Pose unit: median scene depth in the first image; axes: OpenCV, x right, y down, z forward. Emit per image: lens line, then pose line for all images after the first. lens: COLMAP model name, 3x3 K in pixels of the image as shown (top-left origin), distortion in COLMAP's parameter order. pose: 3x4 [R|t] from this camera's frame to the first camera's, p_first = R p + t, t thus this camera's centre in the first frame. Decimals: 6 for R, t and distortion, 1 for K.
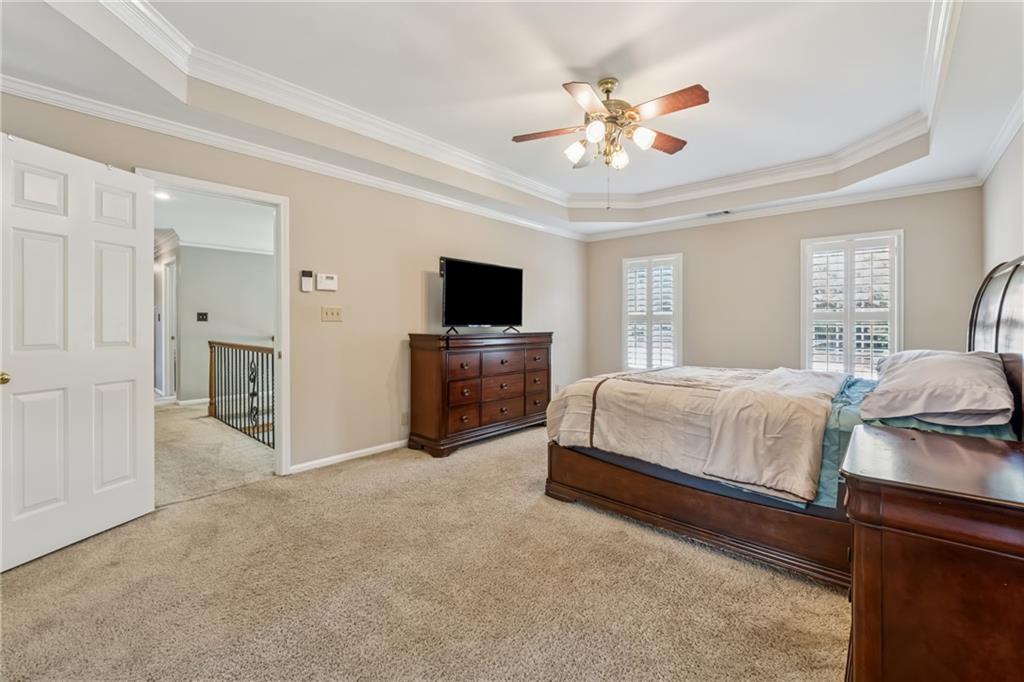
lens RADIAL K [[430.3, 0, 514.0], [0, 430.3, 326.4], [0, 0, 1]] dist [-0.008209, -0.000034]
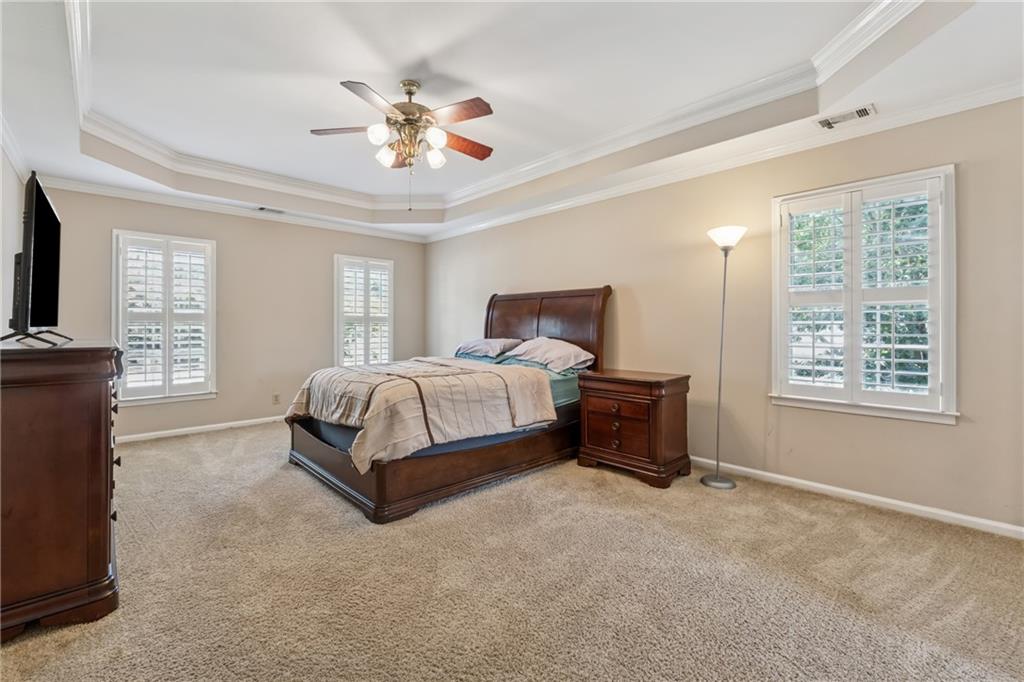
lens RADIAL K [[432.0, 0, 499.3], [0, 432.0, 327.5], [0, 0, 1]] dist [0.002654, 0.000078]
pose [[0.101812, -0.006873, 0.994780, -0.582316], [0.006164, 0.999961, 0.006277, -0.003466], [-0.994785, 0.005493, 0.101850, 0.518590]]
